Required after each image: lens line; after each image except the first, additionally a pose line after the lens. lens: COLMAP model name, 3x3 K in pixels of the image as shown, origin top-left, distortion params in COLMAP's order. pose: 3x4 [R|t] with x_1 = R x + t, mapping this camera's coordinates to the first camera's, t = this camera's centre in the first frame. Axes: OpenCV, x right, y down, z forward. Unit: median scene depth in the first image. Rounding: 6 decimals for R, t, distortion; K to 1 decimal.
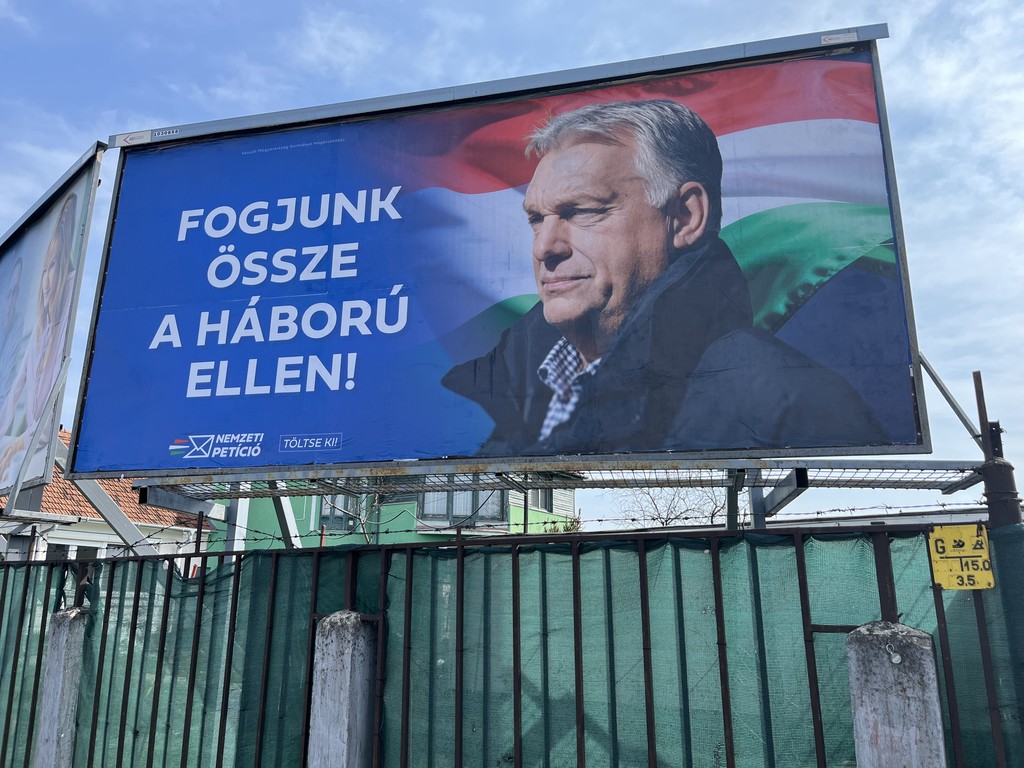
lens RADIAL K [[788.0, 0, 511.2], [0, 788.0, 385.0], [0, 0, 1]] dist [0.048502, -0.068442]
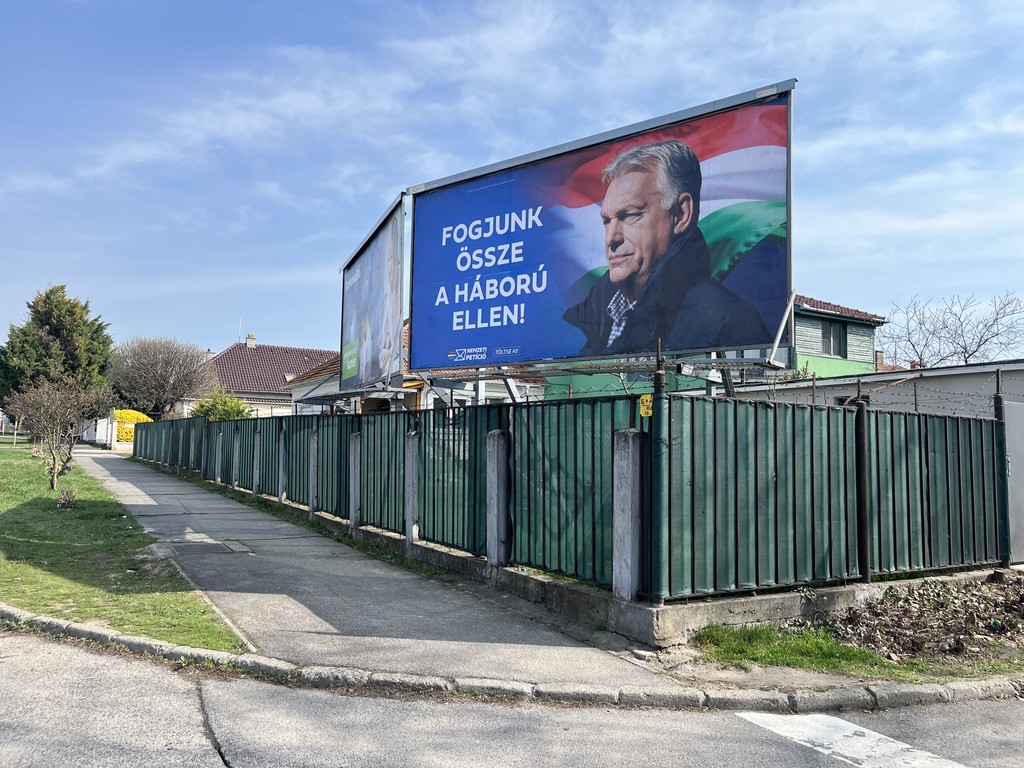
lens RADIAL K [[788.0, 0, 517.1], [0, 788.0, 391.8], [0, 0, 1]] dist [0.048502, -0.068442]
pose [[0.904330, -0.026775, -0.425992, 0.641099], [0.111513, 0.978189, 0.175246, -0.180338], [0.412009, -0.205984, 0.887592, -0.806160]]
